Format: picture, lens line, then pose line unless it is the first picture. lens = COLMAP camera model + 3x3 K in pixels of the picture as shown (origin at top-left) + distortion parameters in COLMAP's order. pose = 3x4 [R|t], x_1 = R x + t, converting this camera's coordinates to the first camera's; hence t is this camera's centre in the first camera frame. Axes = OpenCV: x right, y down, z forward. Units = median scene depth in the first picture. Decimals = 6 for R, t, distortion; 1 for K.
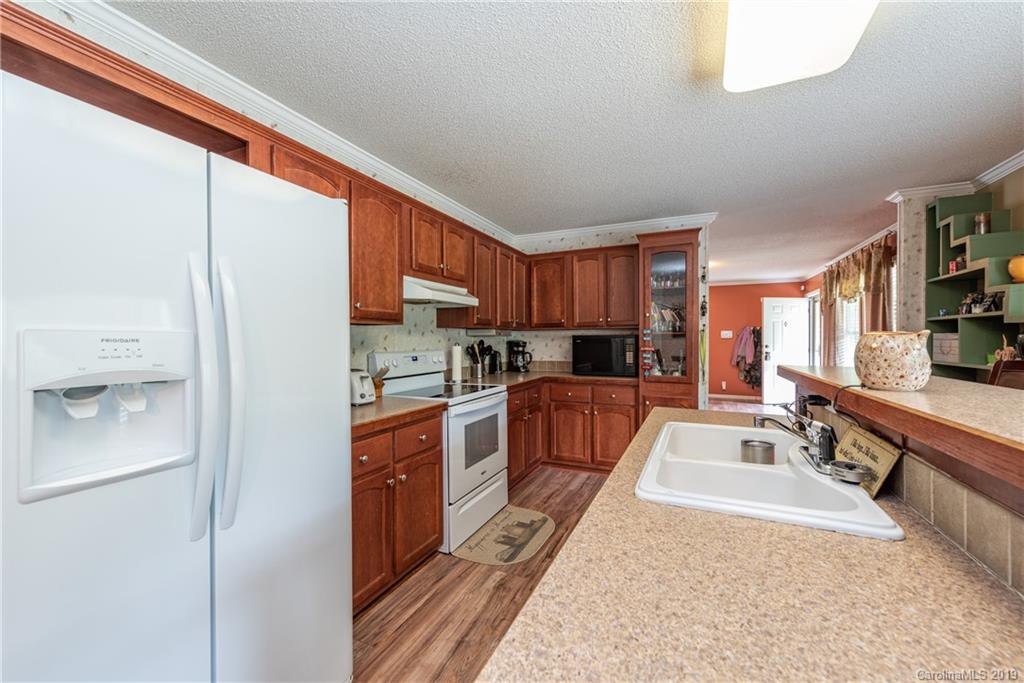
lens RADIAL K [[405.6, 0, 513.9], [0, 405.6, 339.7], [0, 0, 1]] dist [0.012022, -0.002006]
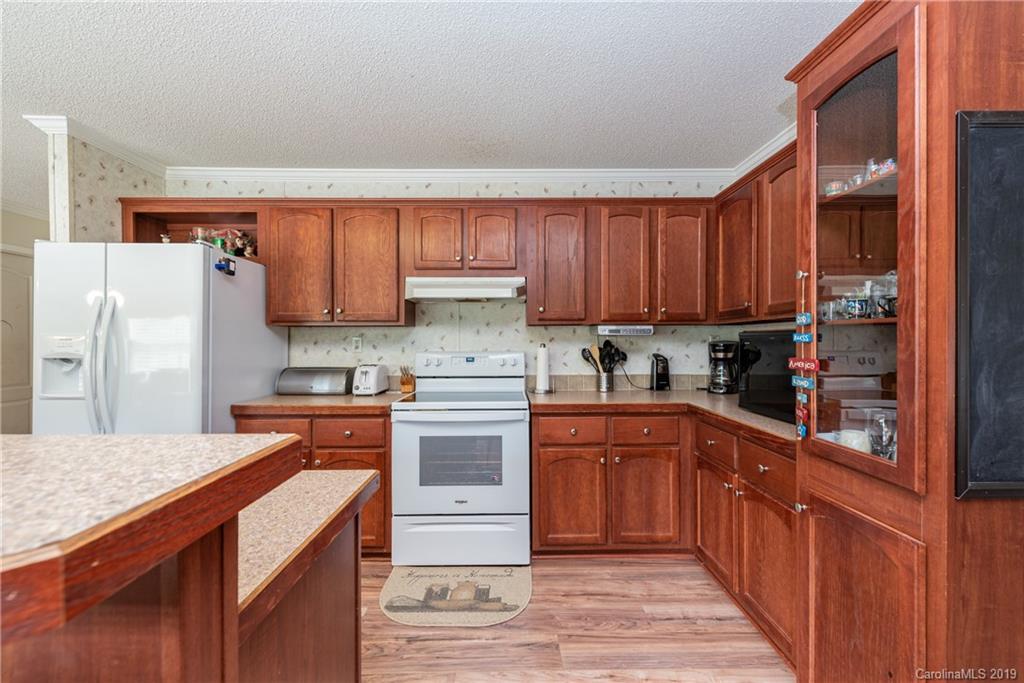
lens RADIAL K [[405.6, 0, 511.4], [0, 405.6, 340.8], [0, 0, 1]] dist [0.012022, -0.002006]
pose [[0.417595, 0.010152, -0.908577, 0.668081], [-0.003173, 0.999948, 0.009715, -0.006943], [0.908628, -0.001174, 0.417605, 0.703127]]
